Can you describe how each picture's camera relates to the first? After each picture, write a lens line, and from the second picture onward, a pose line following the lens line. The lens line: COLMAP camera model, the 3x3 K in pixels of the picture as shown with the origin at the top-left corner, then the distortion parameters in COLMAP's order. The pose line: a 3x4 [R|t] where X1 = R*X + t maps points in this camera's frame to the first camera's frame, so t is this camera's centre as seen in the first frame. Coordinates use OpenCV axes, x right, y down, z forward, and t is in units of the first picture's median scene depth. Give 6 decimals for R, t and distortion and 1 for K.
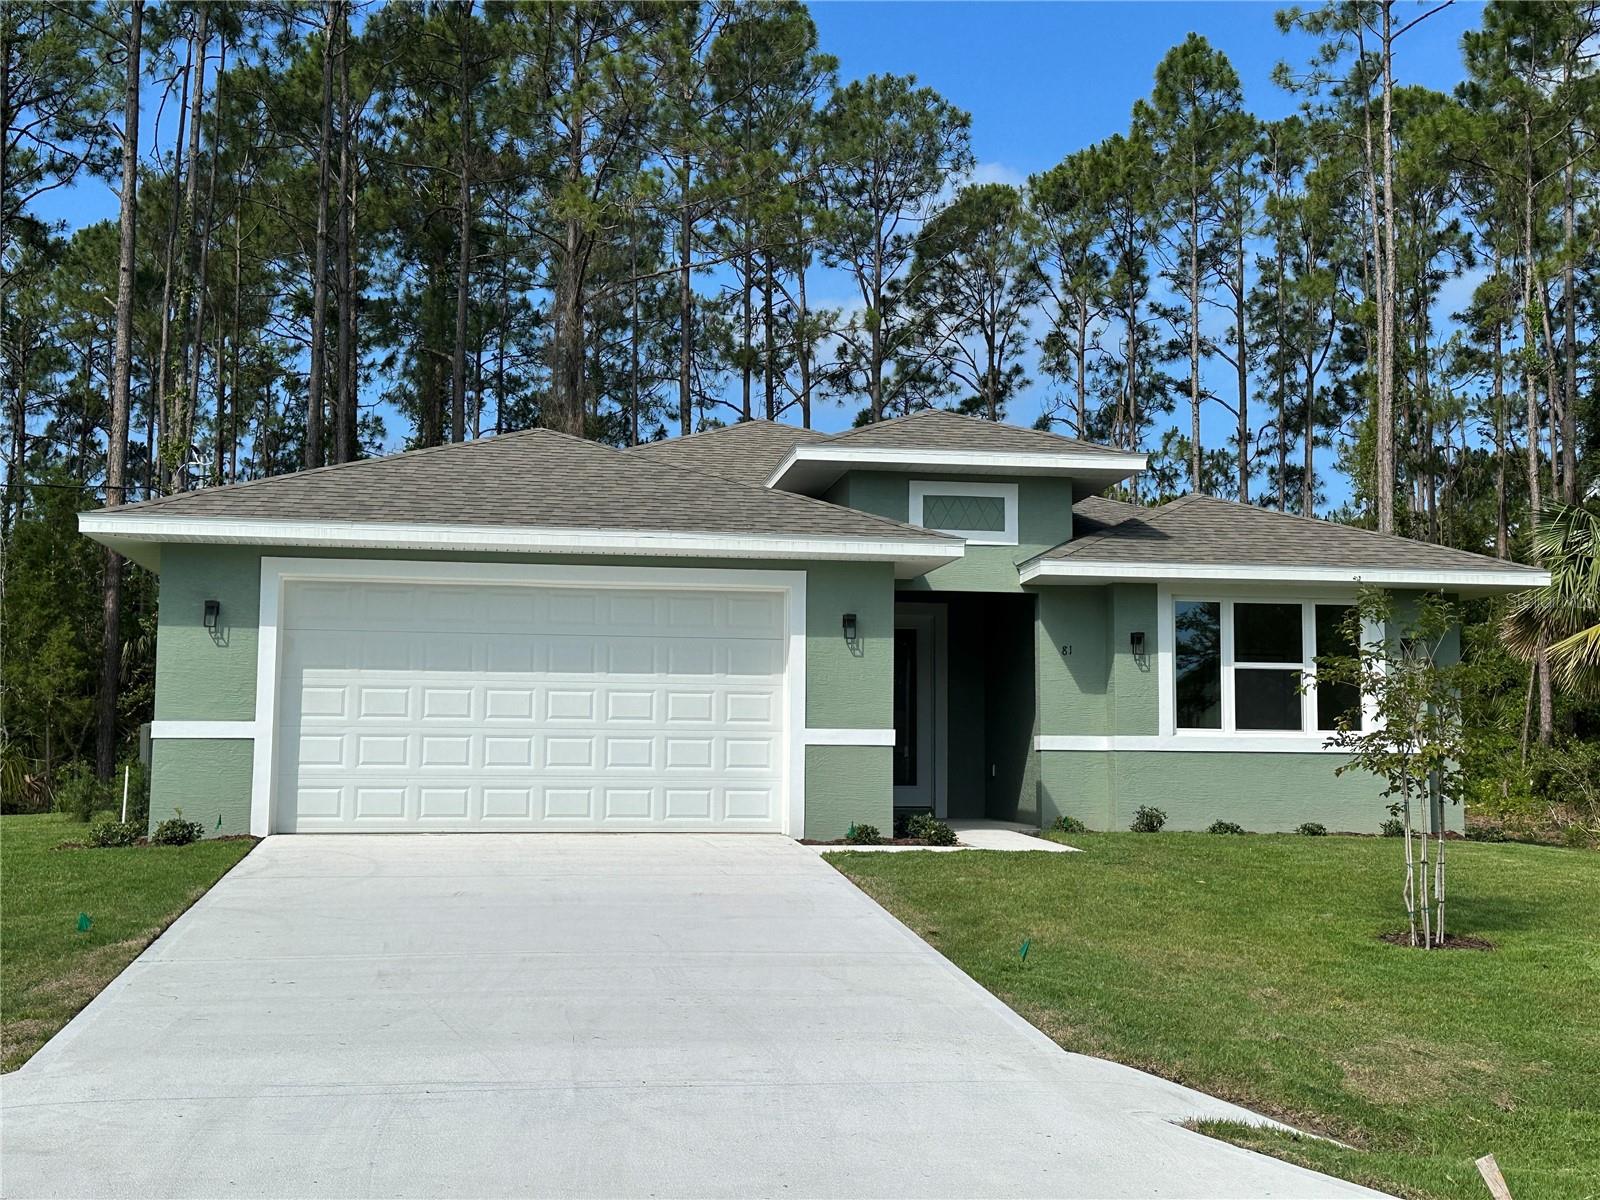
lens RADIAL K [[1896.1, 0, 820.8], [0, 1896.1, 610.8], [0, 0, 1]] dist [0.209818, -0.454812]
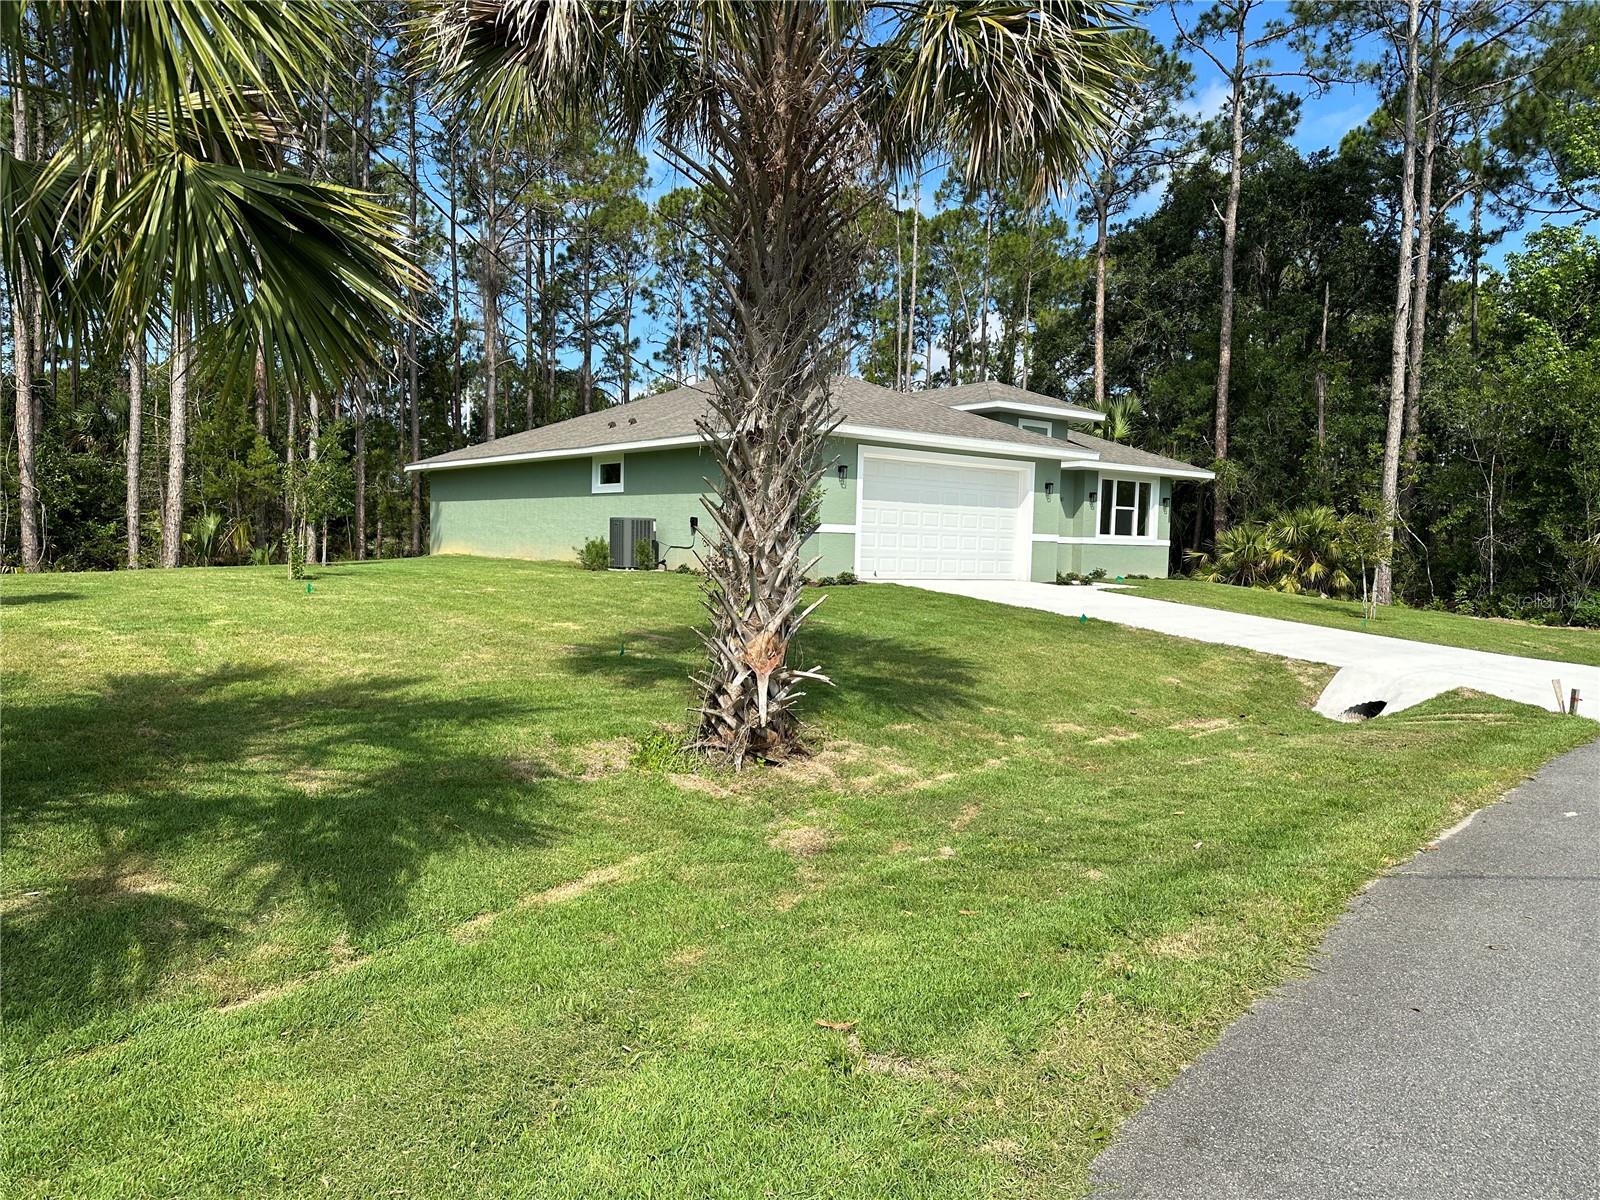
lens RADIAL K [[1118.8, 0, 790.2], [0, 1118.8, 604.1], [0, 0, 1]] dist [0.116522, -0.147881]
pose [[0.870003, -0.011753, 0.492906, -0.697669], [-0.056781, 0.990676, 0.123844, -0.002581], [-0.489765, -0.135732, 0.861224, -0.003439]]
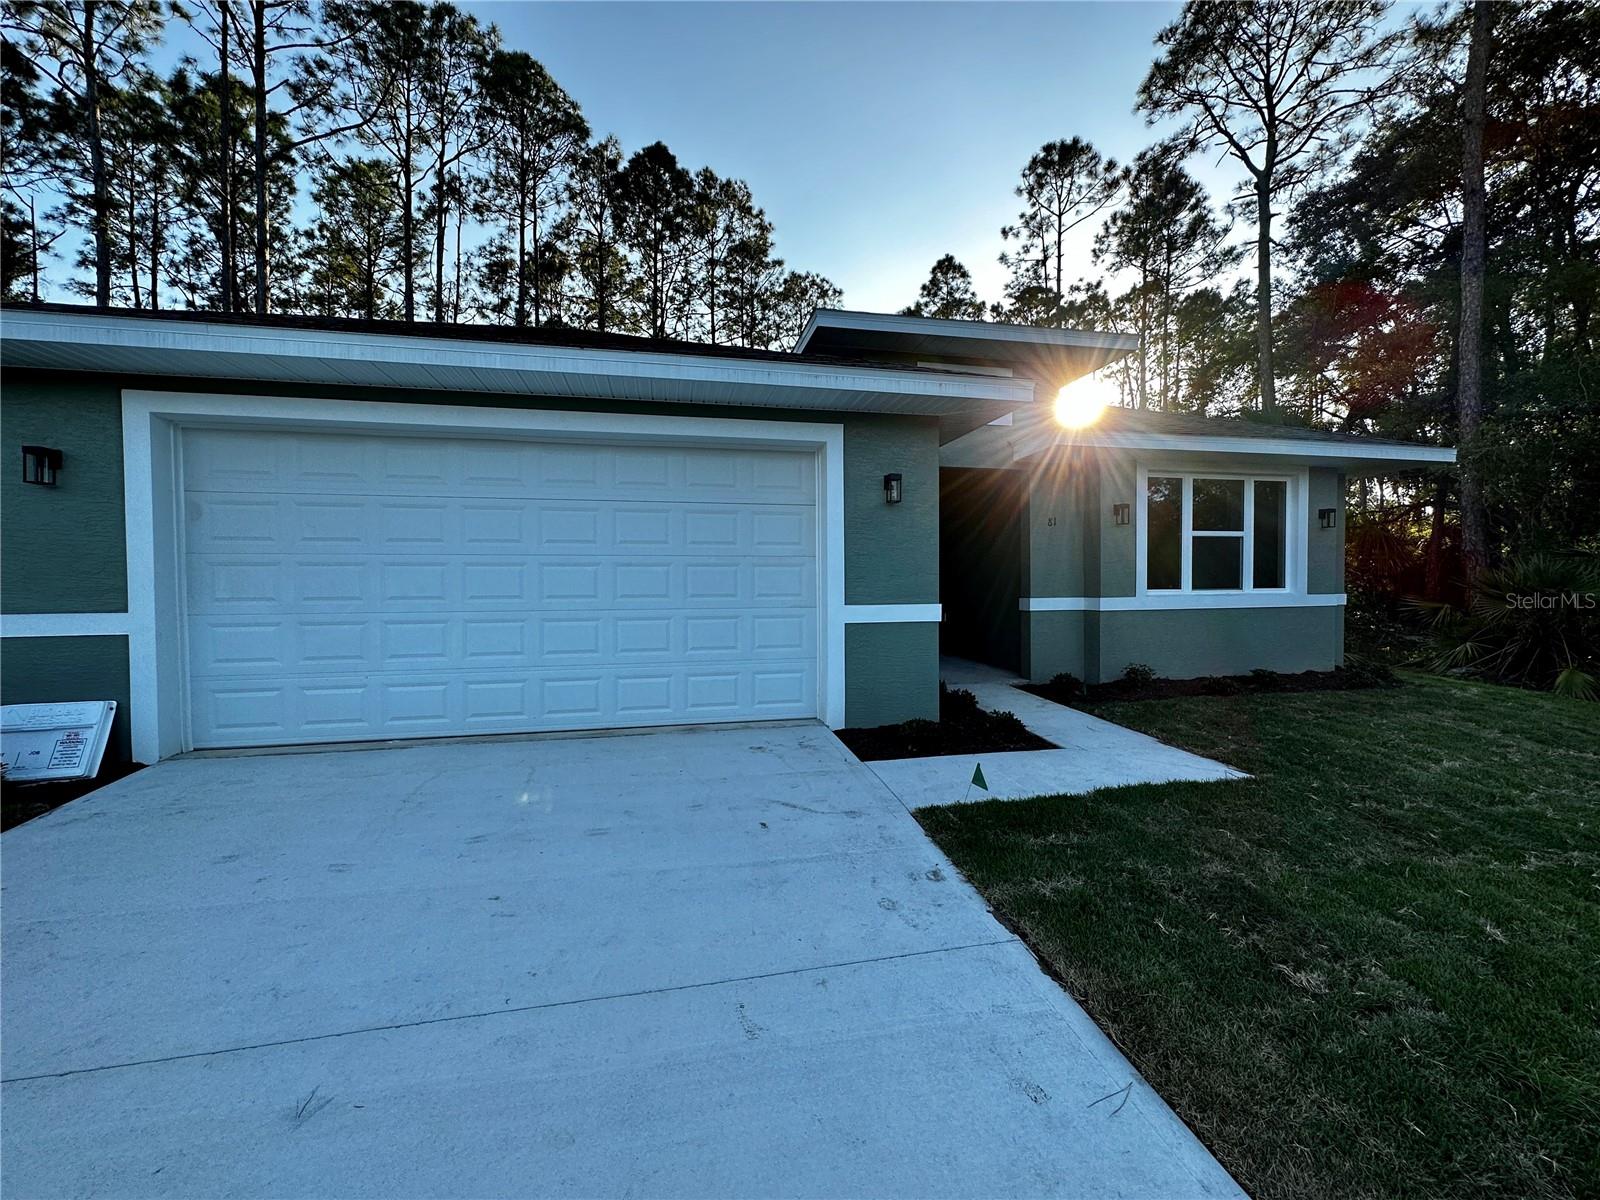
lens RADIAL K [[664.9, 0, 800.0], [0, 664.9, 600.0], [0, 0, 1]] dist [-0.047142, 0.012373]
pose [[0.998526, -0.015610, 0.051980, -0.034573], [0.010298, 0.994841, 0.100926, 0.021820], [-0.053287, -0.100242, 0.993535, 0.535118]]
